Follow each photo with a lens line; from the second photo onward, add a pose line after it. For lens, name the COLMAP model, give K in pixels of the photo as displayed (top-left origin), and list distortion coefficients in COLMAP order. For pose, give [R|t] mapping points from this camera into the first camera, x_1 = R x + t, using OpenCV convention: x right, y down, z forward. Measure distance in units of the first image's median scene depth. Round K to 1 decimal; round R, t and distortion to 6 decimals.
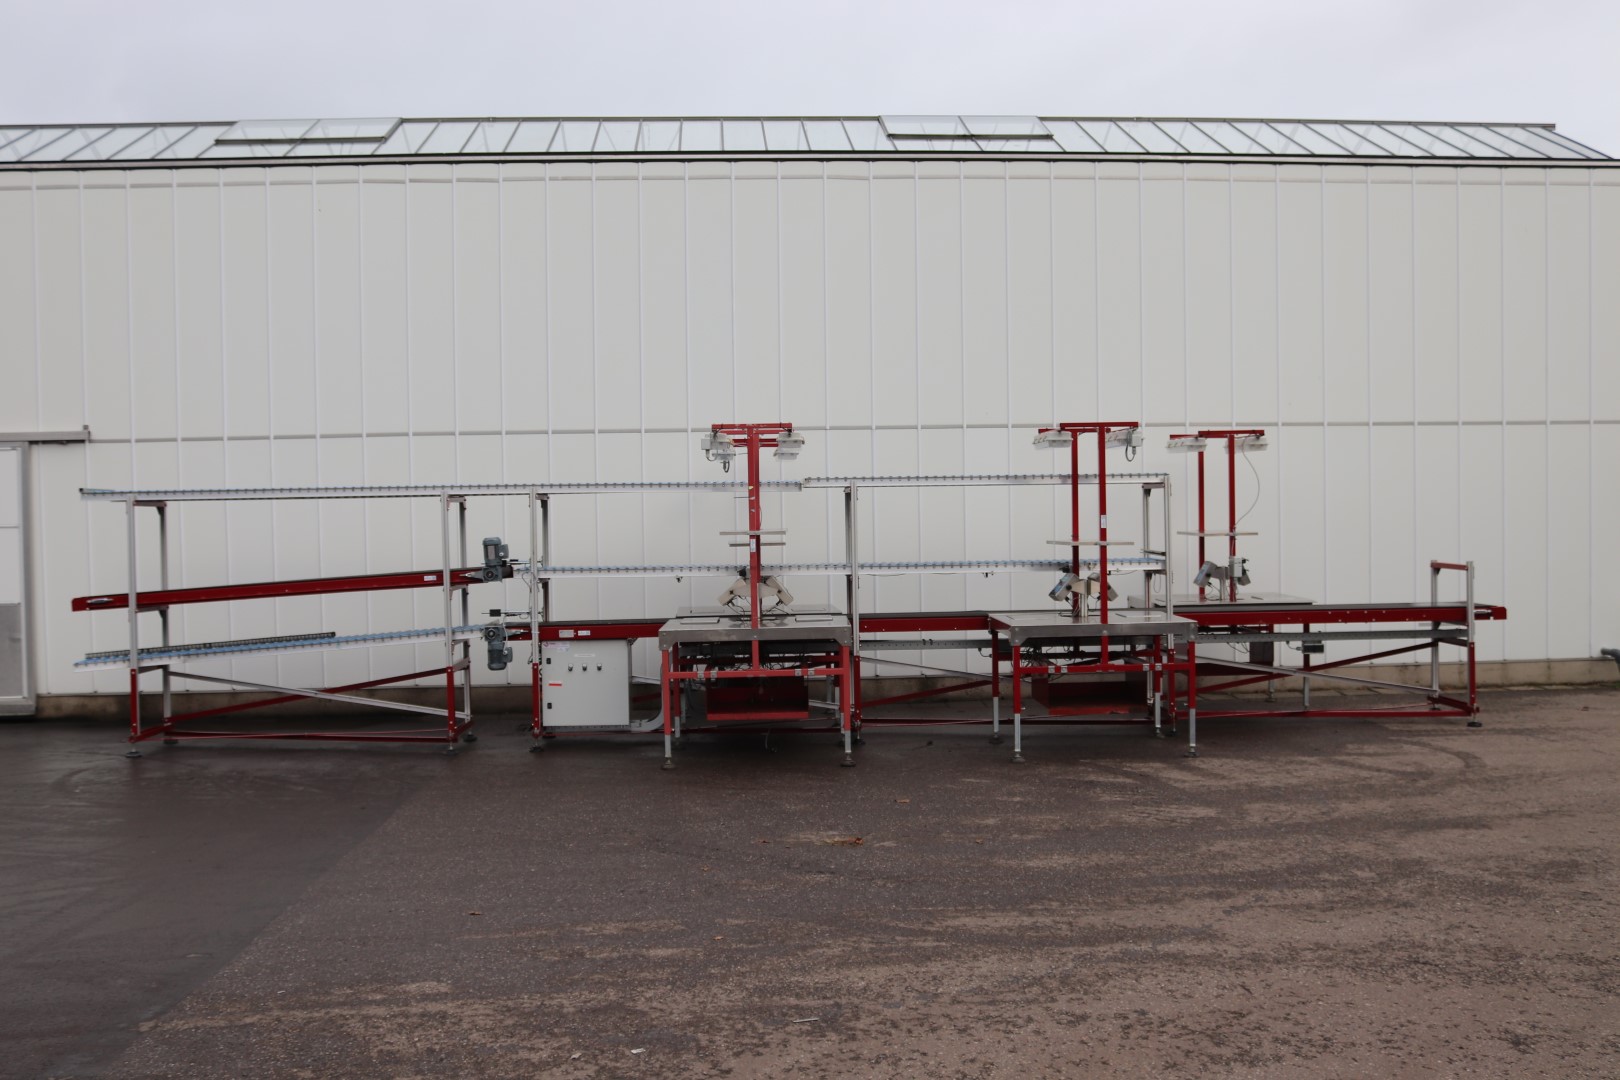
lens RADIAL K [[1569.2, 0, 810.0], [0, 1569.2, 540.0], [0, 0, 1]] dist [-0.092750, 0.015178]
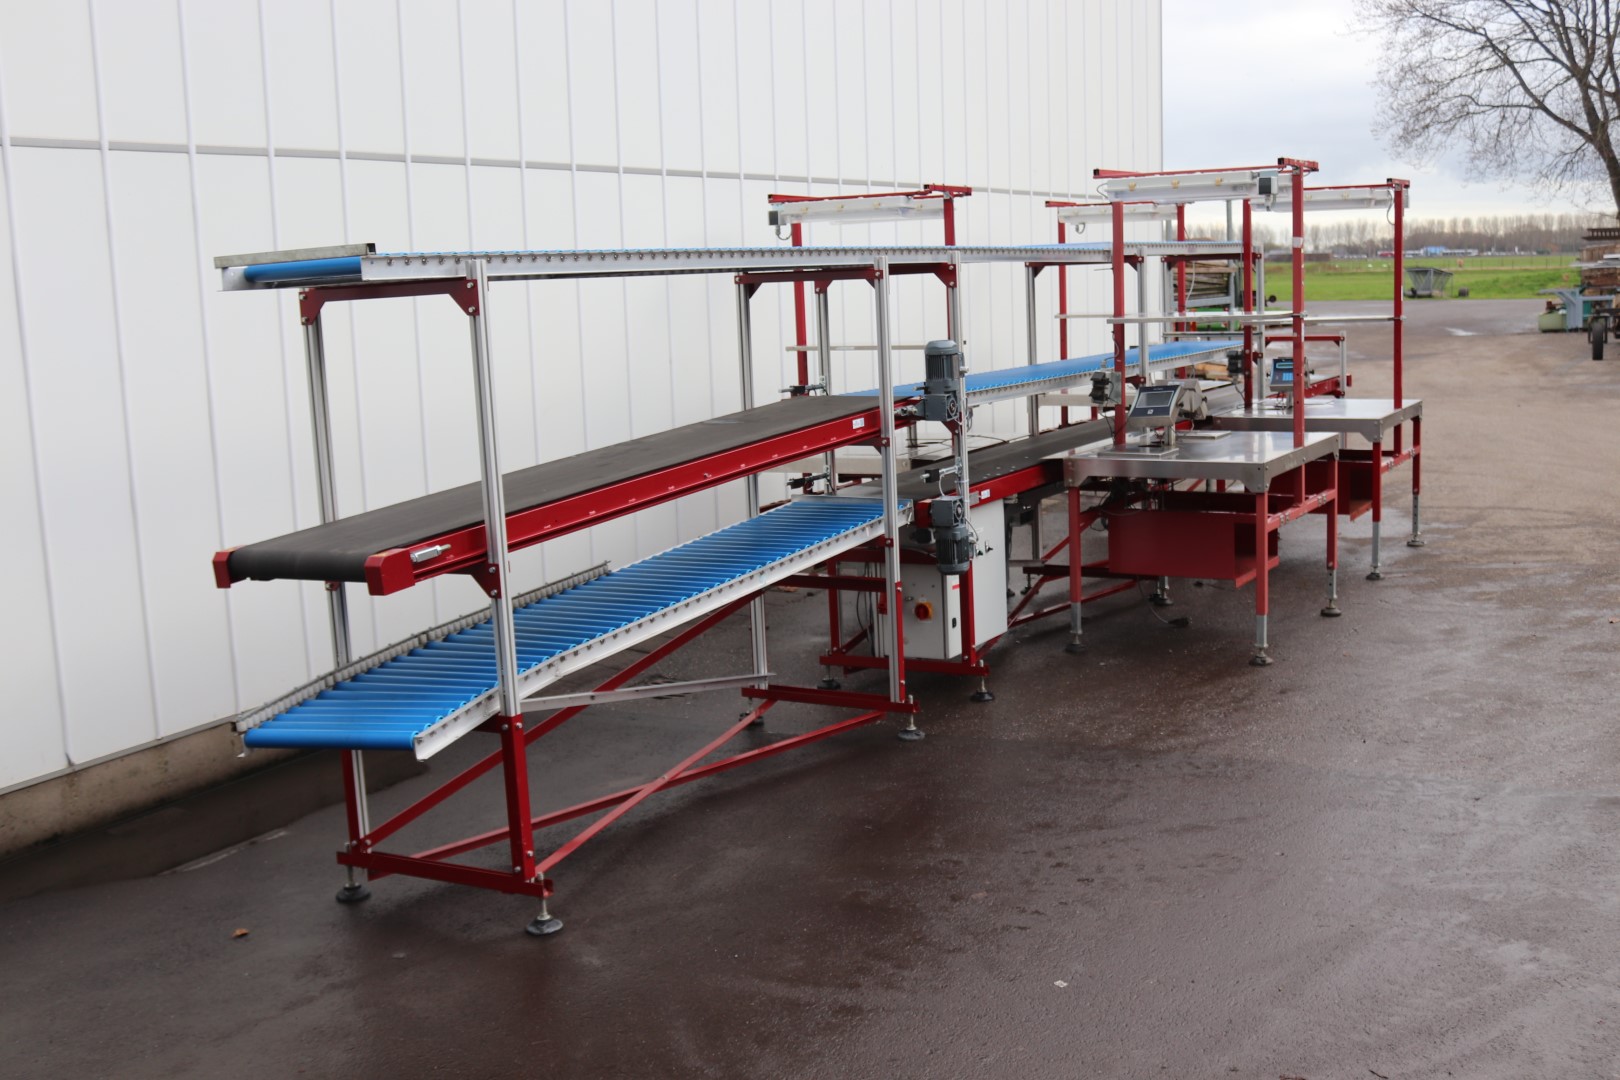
lens RADIAL K [[1716.2, 0, 810.0], [0, 1716.2, 540.0], [0, 0, 1]] dist [-0.095147, 0.028912]
pose [[0.551506, -0.134449, 0.823265, -0.718723], [0.065977, 0.990864, 0.117622, -0.004954], [-0.831558, -0.010552, 0.555338, 0.678799]]
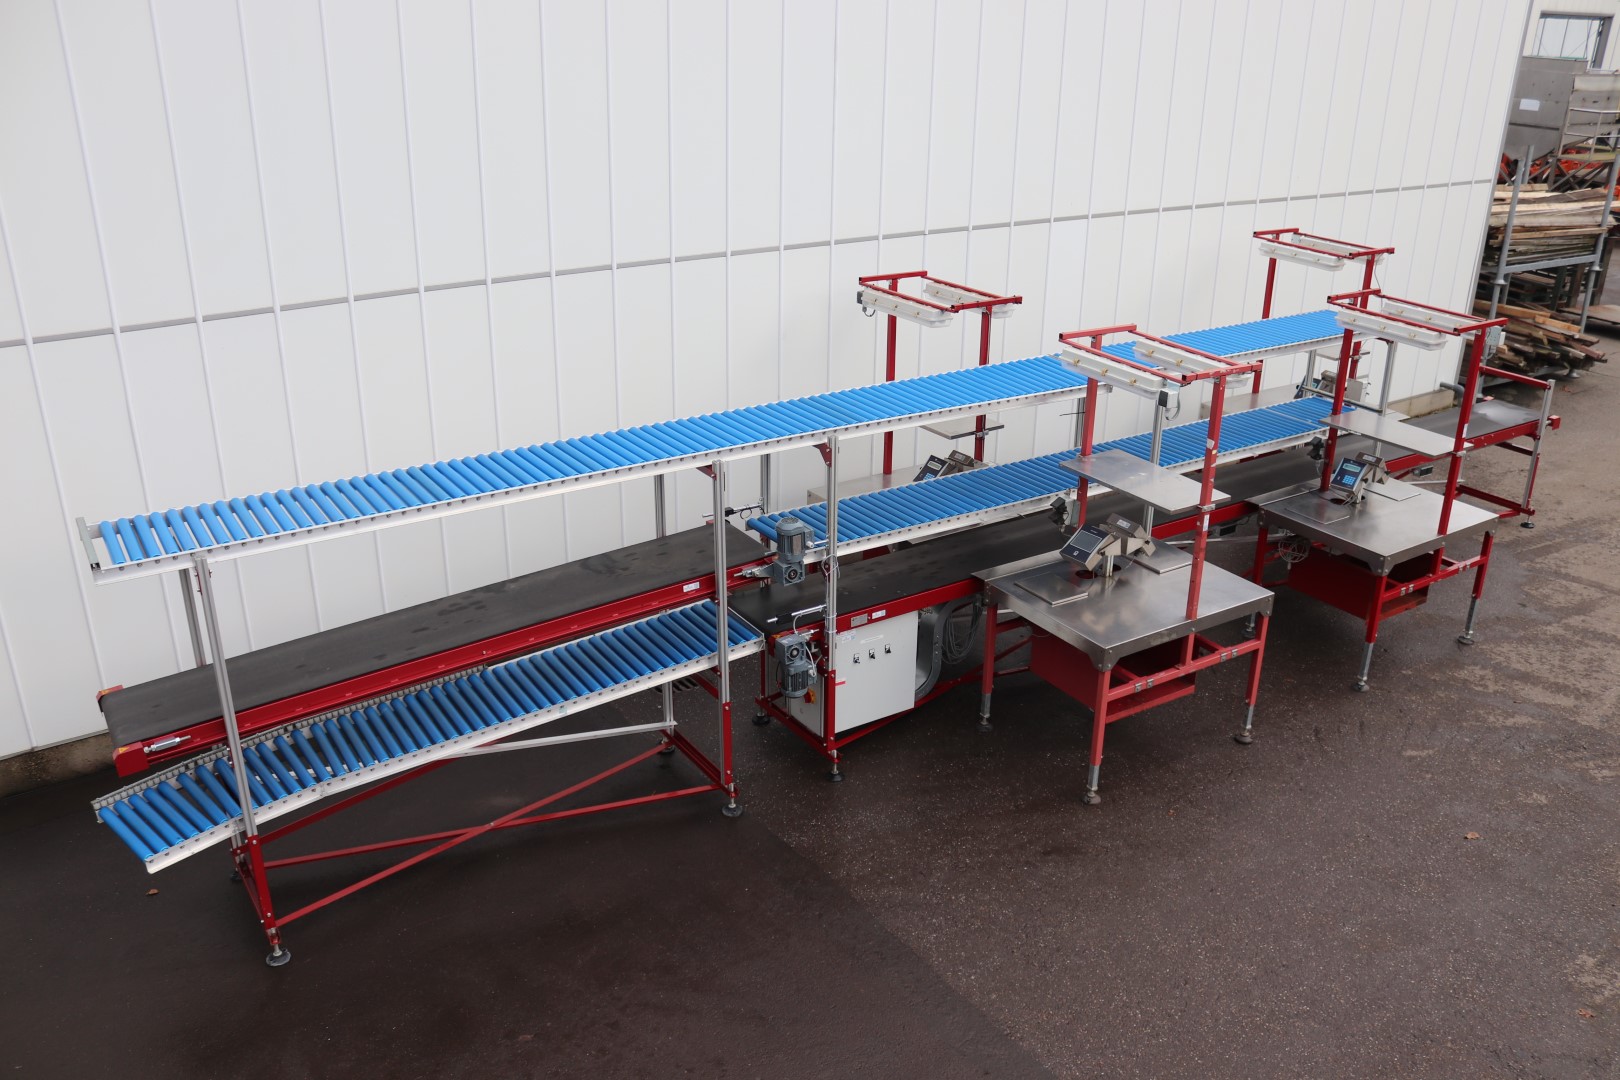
lens RADIAL K [[1347.4, 0, 823.2], [0, 1347.4, 544.8], [0, 0, 1]] dist [-0.152897, 0.128904]
pose [[0.864256, -0.168311, 0.474060, -0.452514], [-0.004938, 0.939483, 0.342559, -0.183308], [-0.503028, -0.298400, 0.811123, 0.505829]]
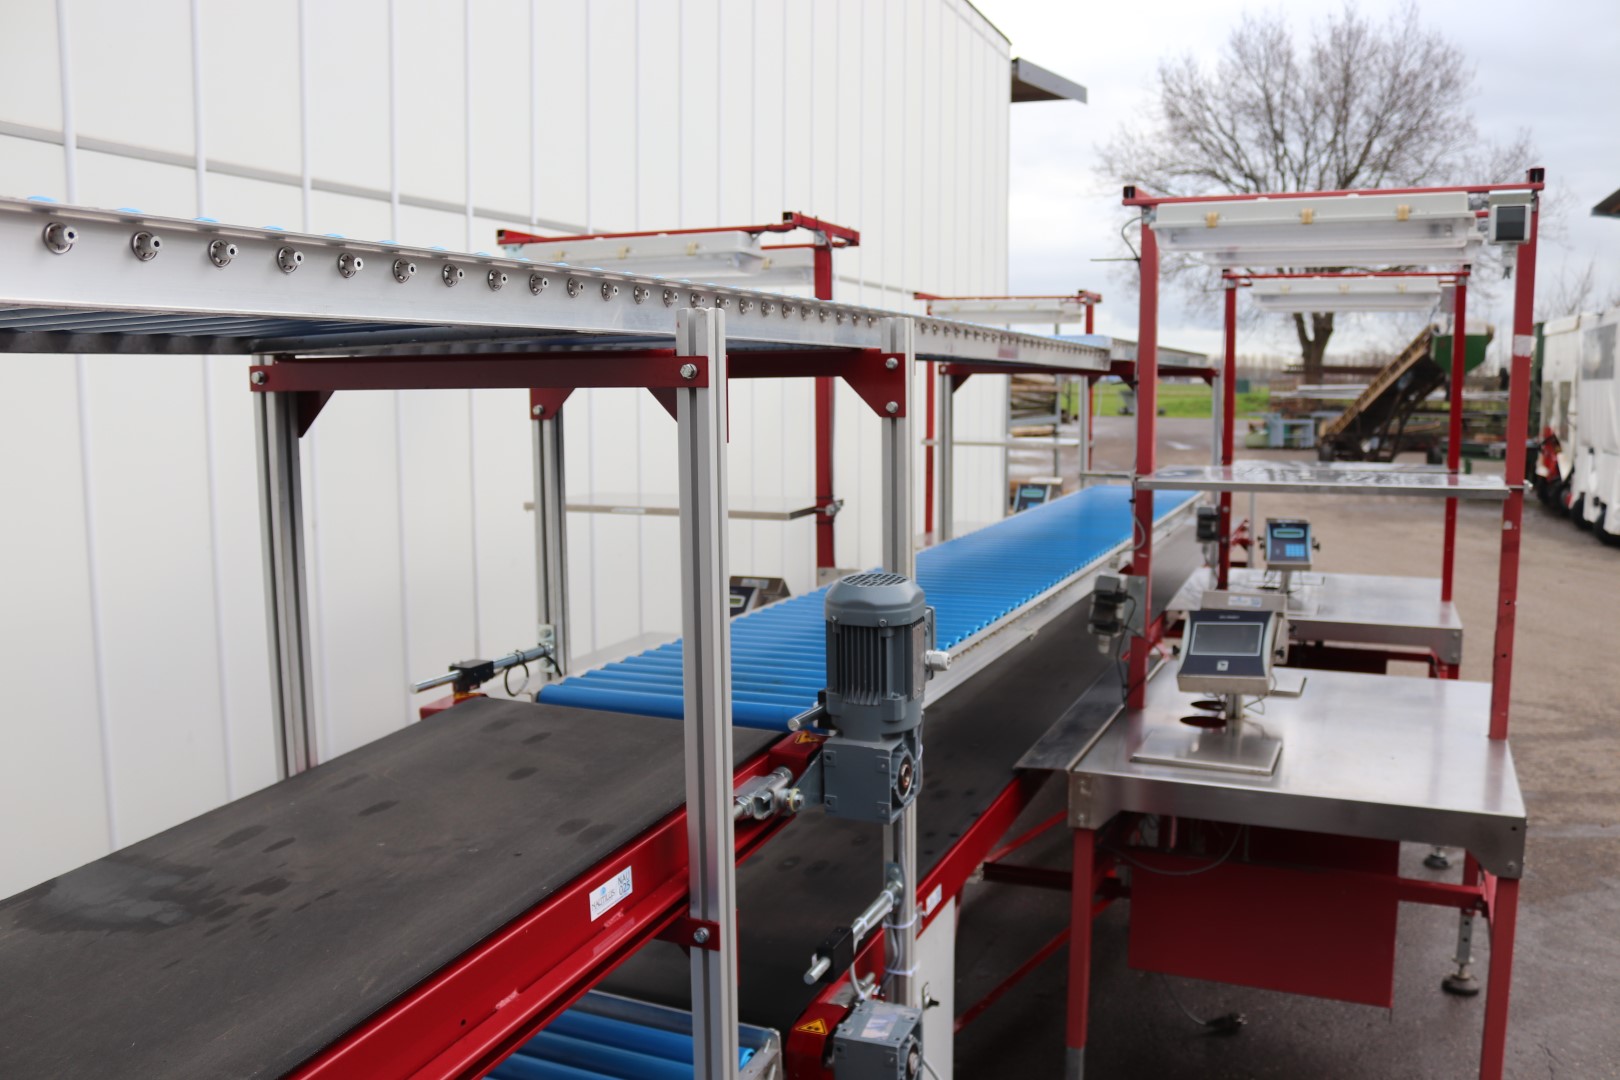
lens RADIAL K [[1347.4, 0, 823.2], [0, 1347.4, 544.8], [0, 0, 1]] dist [-0.152897, 0.128904]
pose [[0.433214, -0.096241, 0.896138, -0.338712], [0.033114, 0.995311, 0.090884, -0.018904], [-0.900683, -0.009698, 0.434370, 0.908512]]
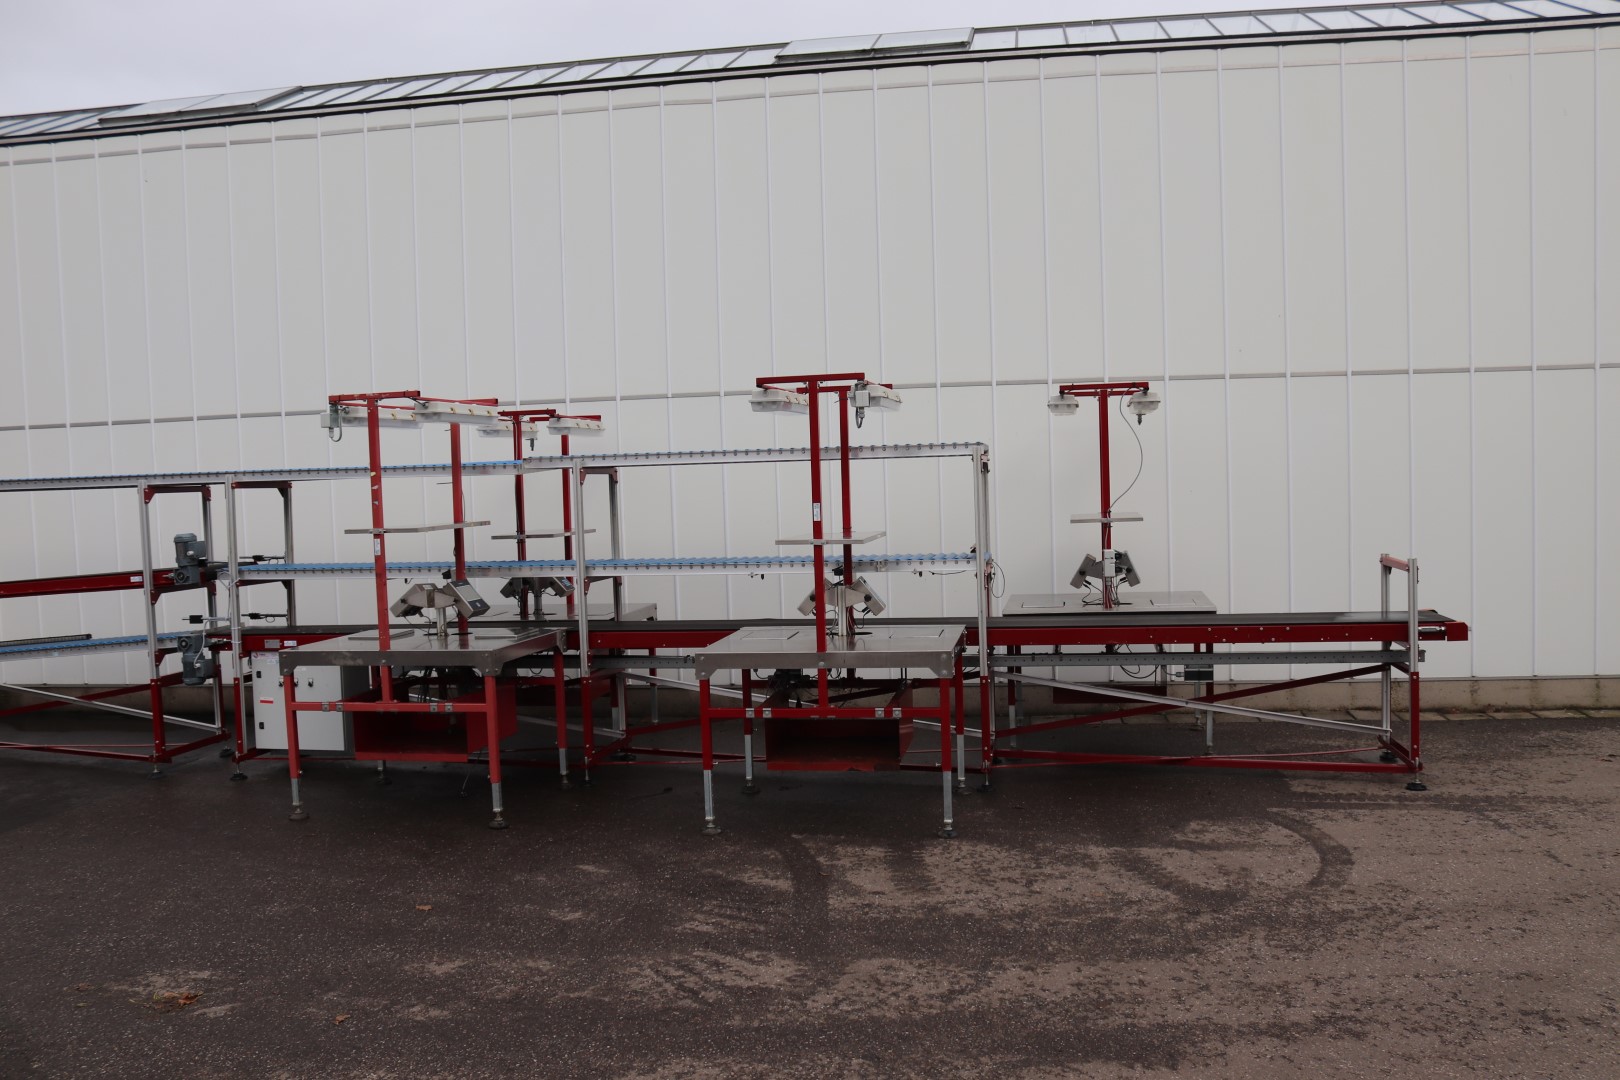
lens RADIAL K [[1347.4, 0, 823.2], [0, 1347.4, 544.8], [0, 0, 1]] dist [-0.152897, 0.128904]
pose [[0.977730, -0.002331, -0.209853, 0.290013], [0.009547, 0.999397, 0.033380, -0.015944], [0.209649, -0.034640, 0.977163, 0.350627]]
